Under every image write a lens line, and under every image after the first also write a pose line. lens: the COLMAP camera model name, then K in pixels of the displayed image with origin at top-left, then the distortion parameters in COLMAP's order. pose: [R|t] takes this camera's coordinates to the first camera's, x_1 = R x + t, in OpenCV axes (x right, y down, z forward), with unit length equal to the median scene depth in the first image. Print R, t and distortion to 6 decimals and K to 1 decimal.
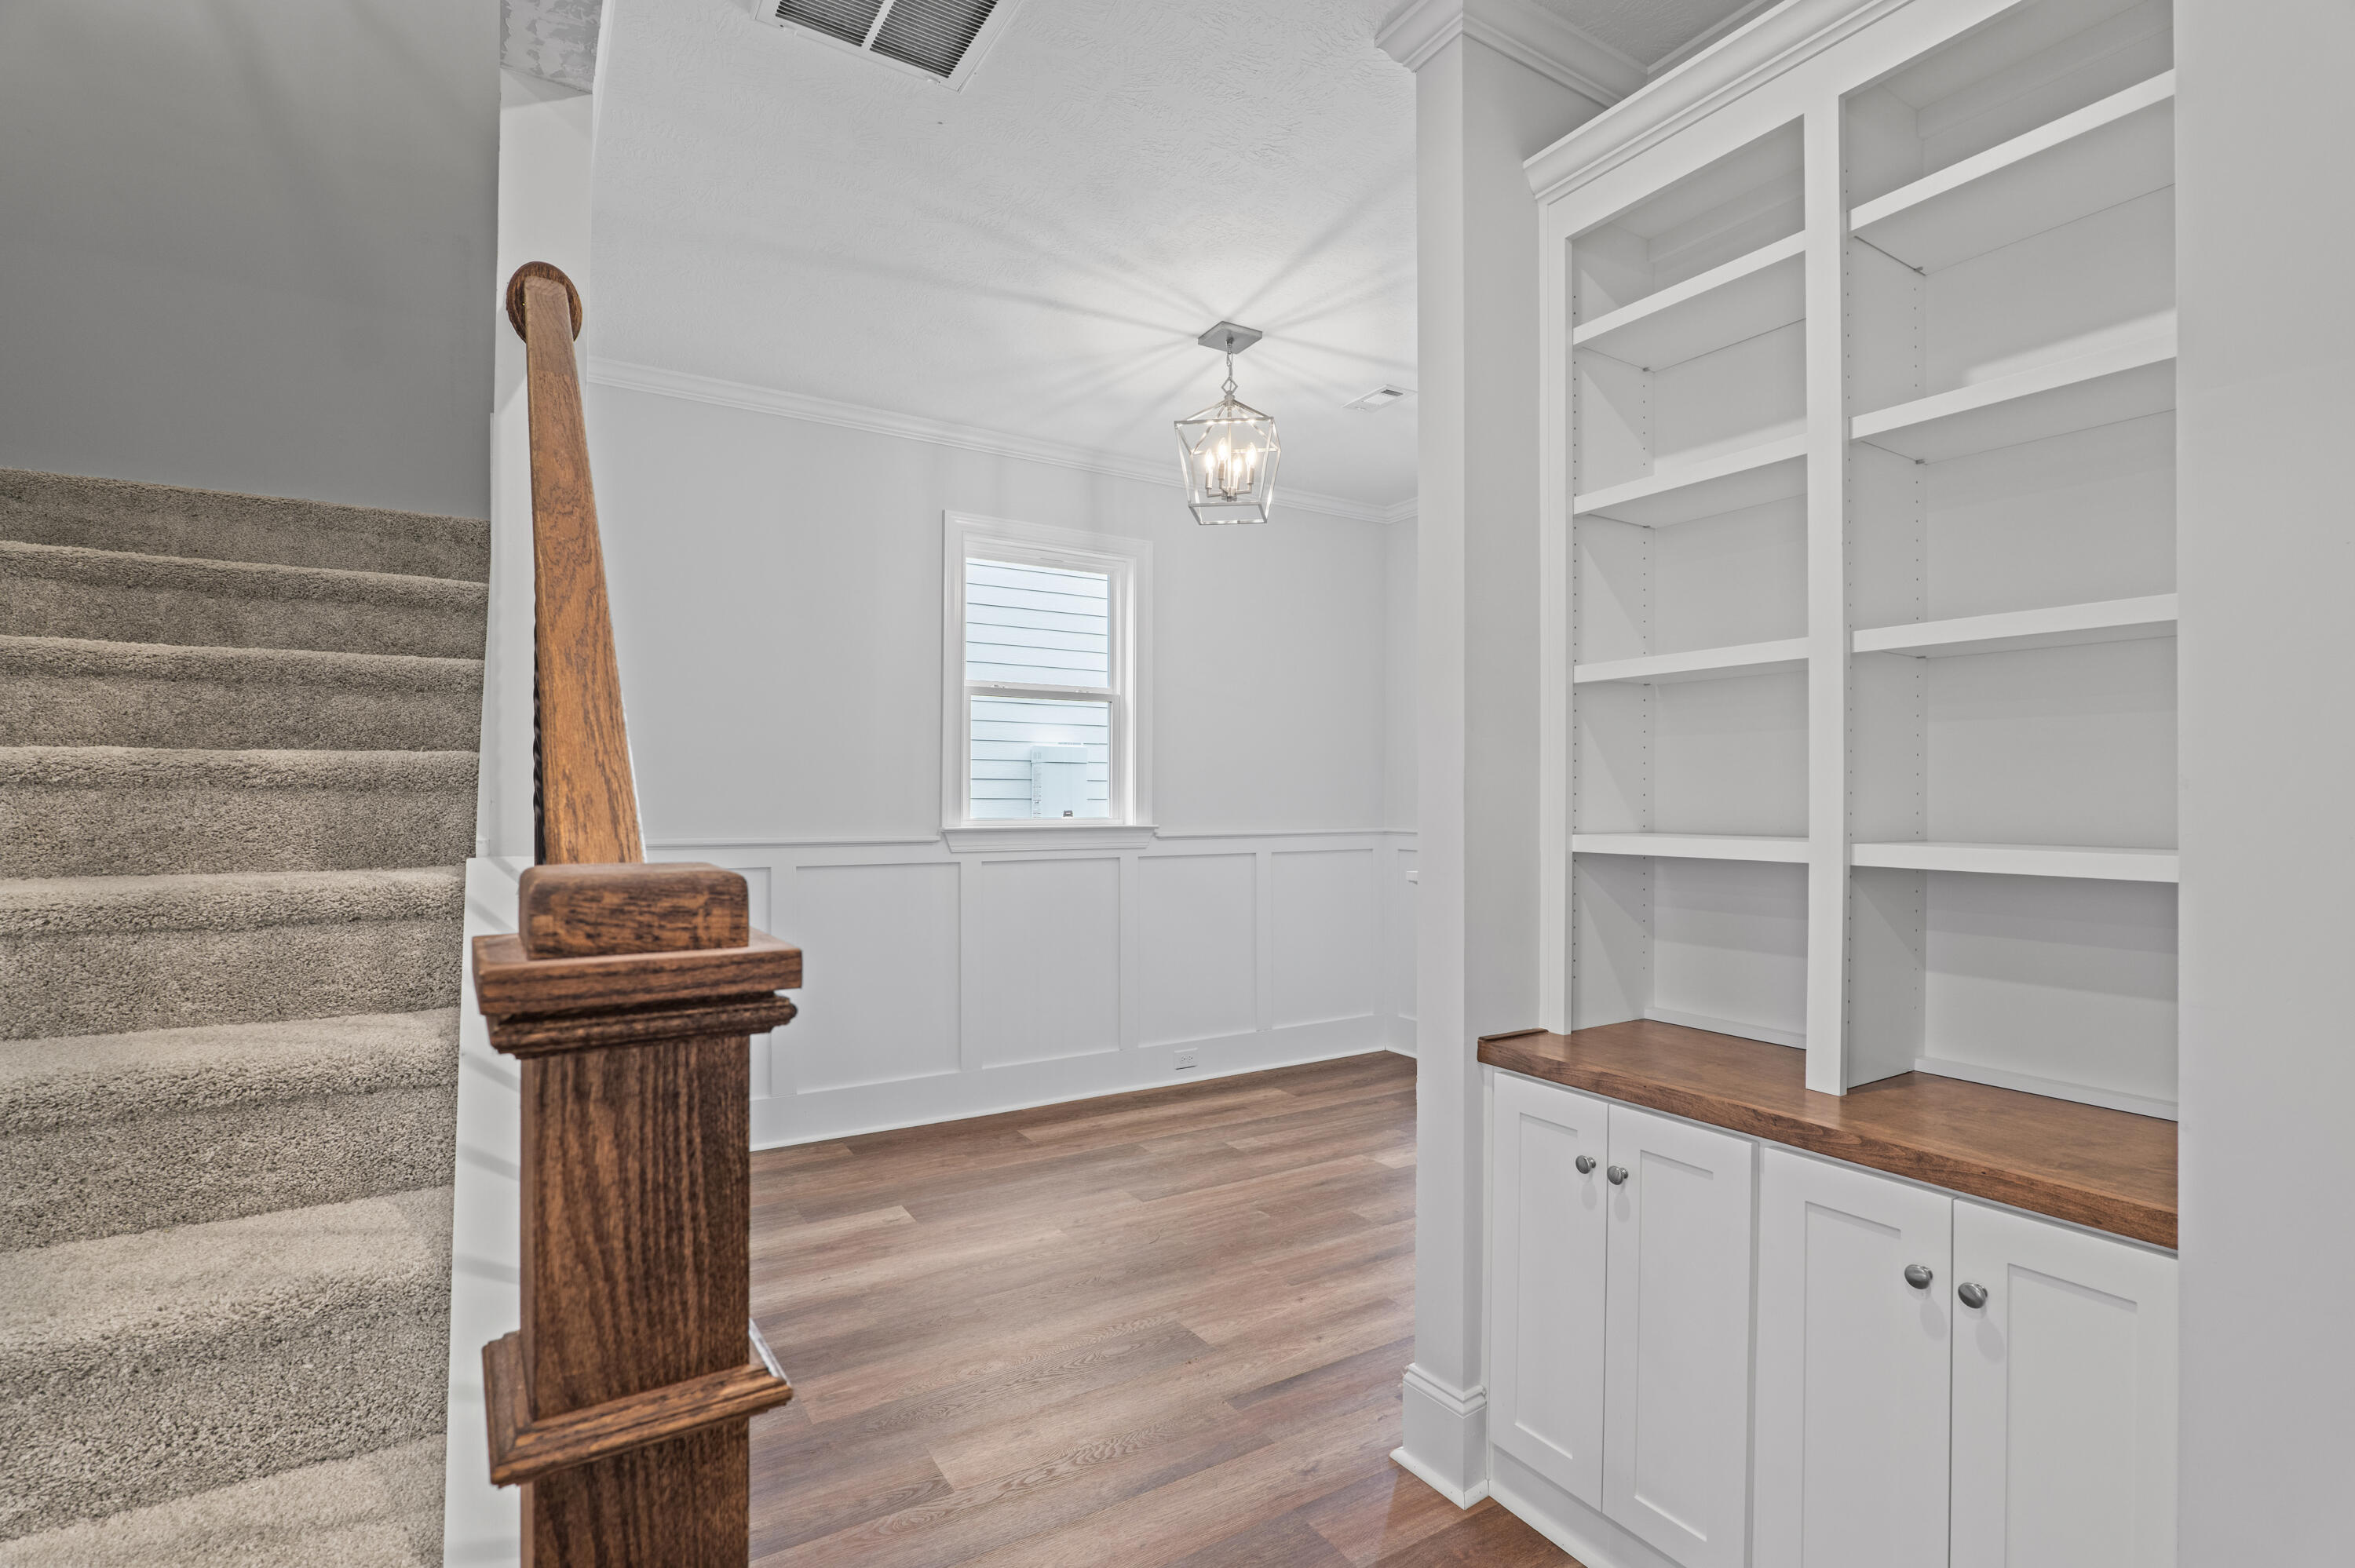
lens RADIAL K [[1095.5, 0, 1180.4], [0, 1095.5, 793.5], [0, 0, 1]] dist [-0.024684, 0.006500]
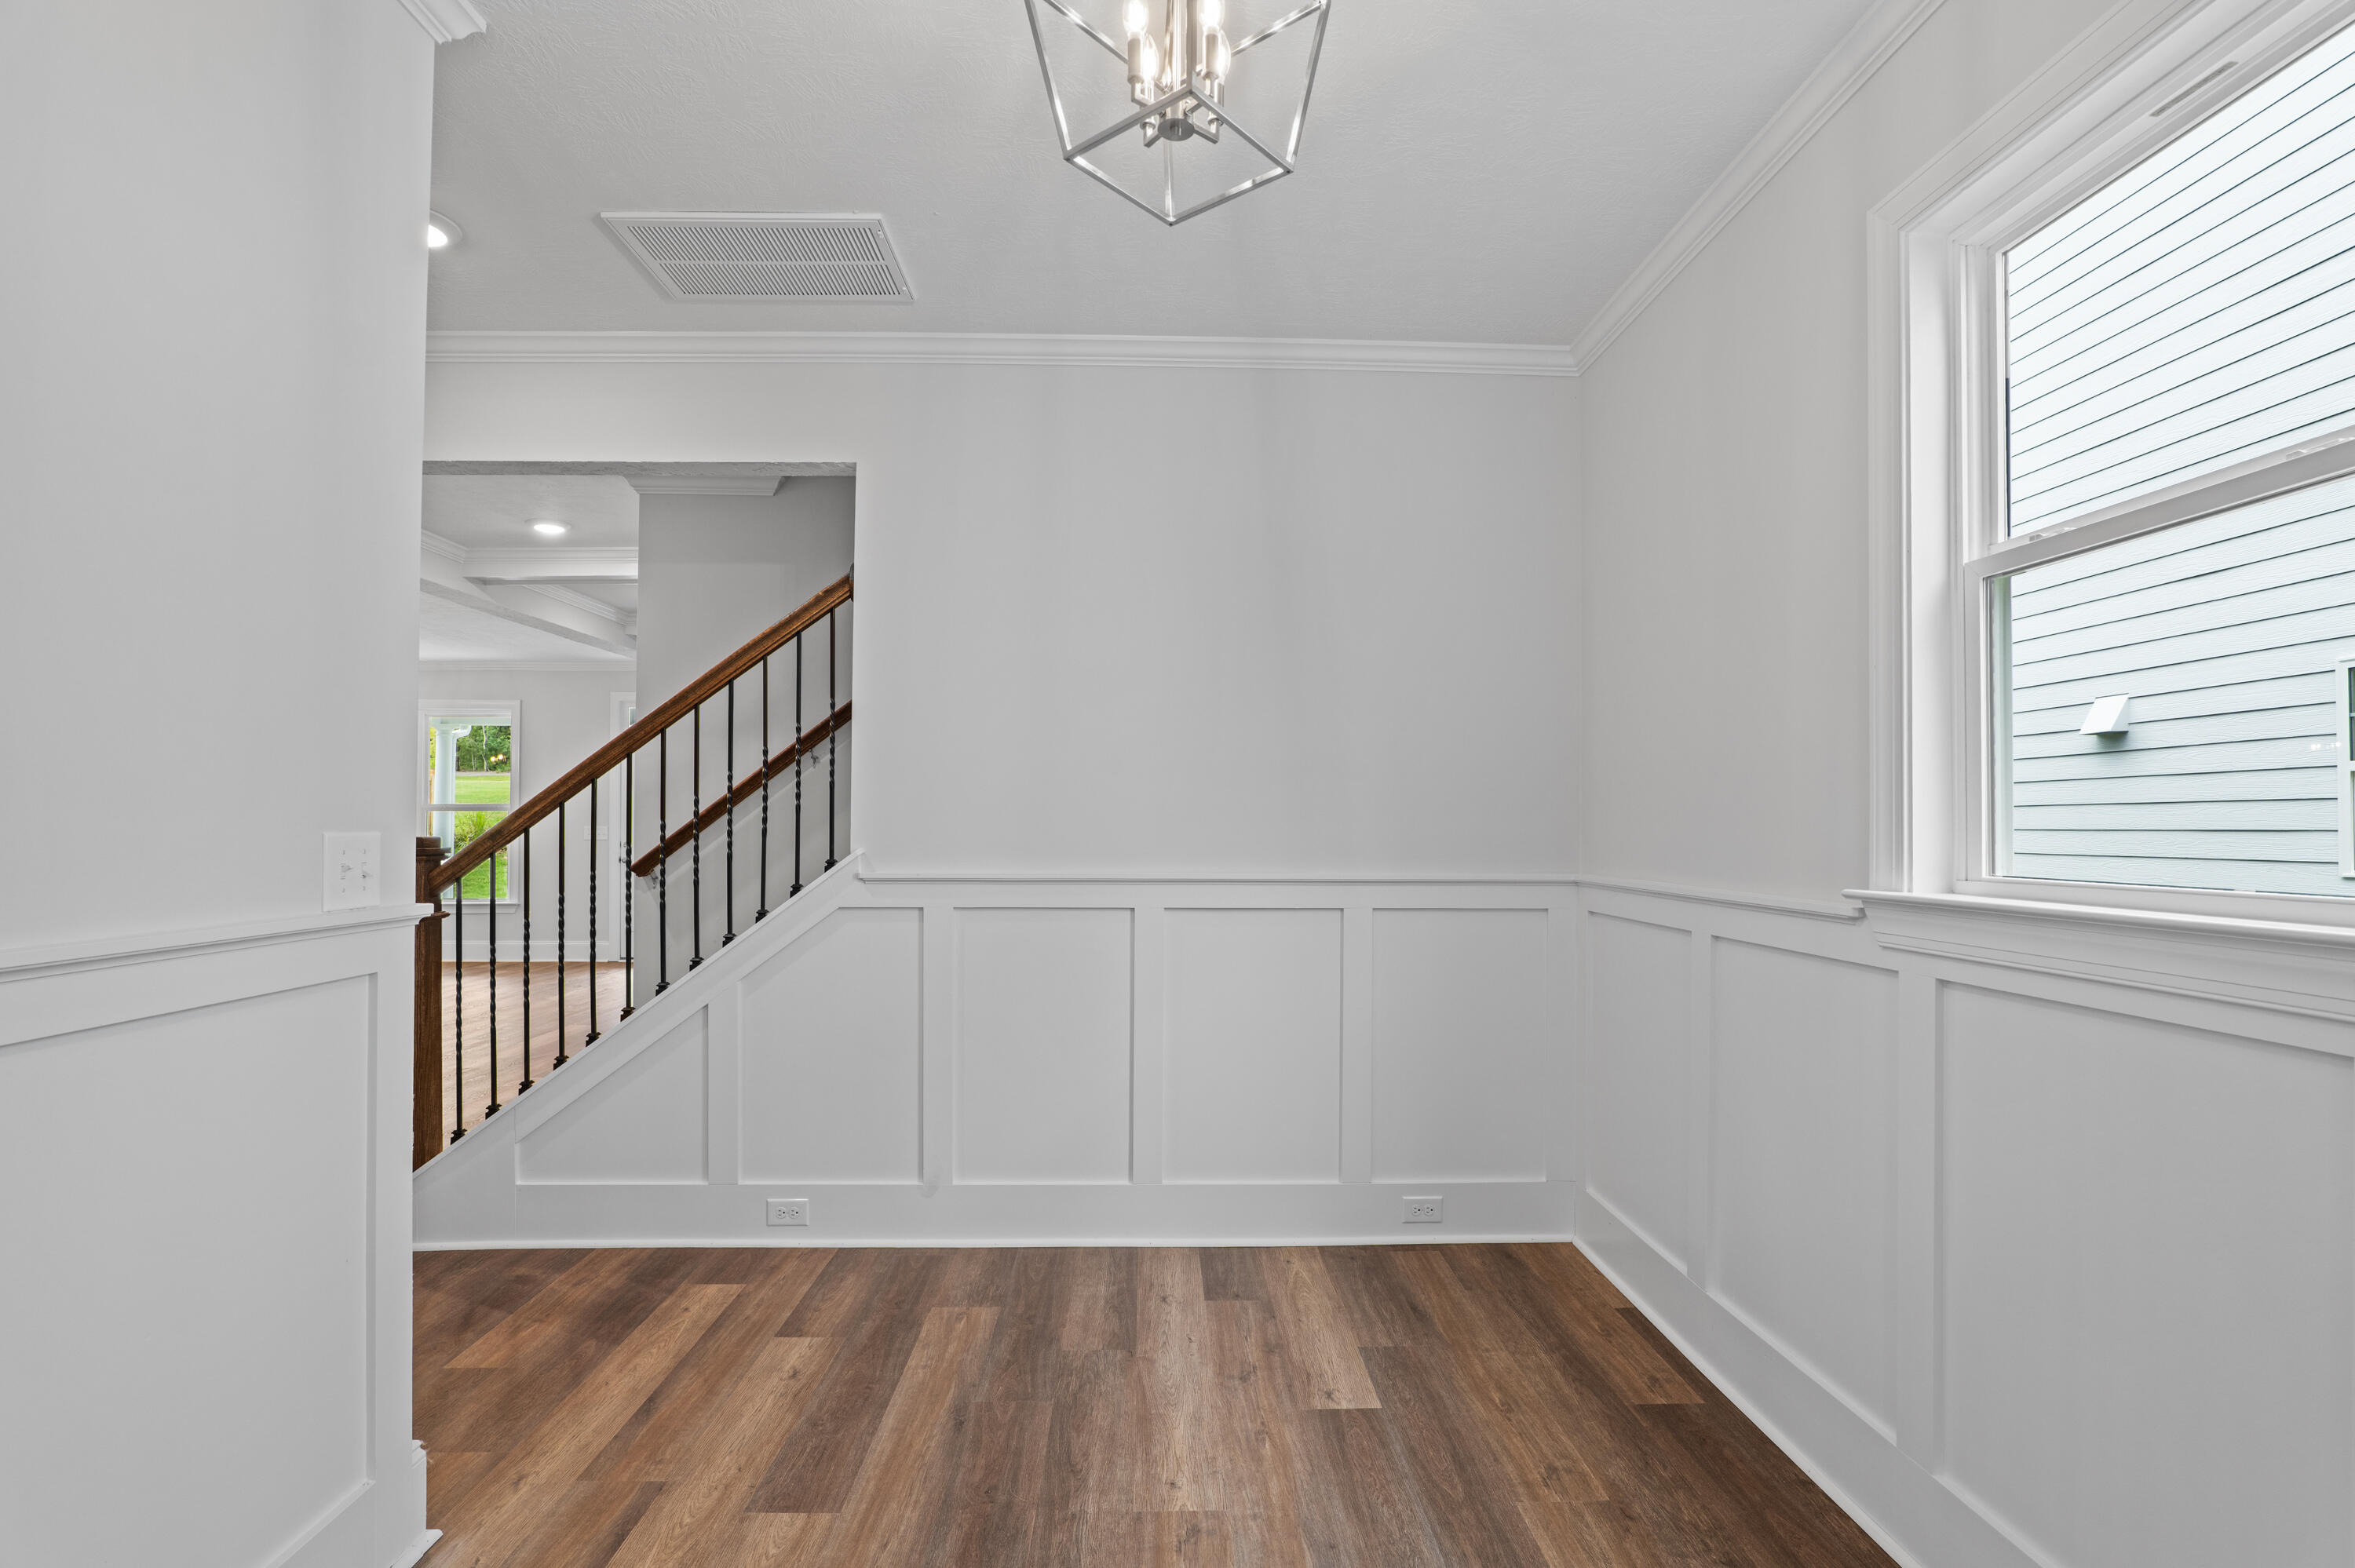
lens RADIAL K [[1095.5, 0, 1177.4], [0, 1095.5, 797.8], [0, 0, 1]] dist [-0.024684, 0.006500]
pose [[-0.503477, -0.021211, -0.863748, 0.409246], [-0.003438, 0.999740, -0.022546, 0.002997], [0.864002, -0.008382, -0.503419, 1.207255]]
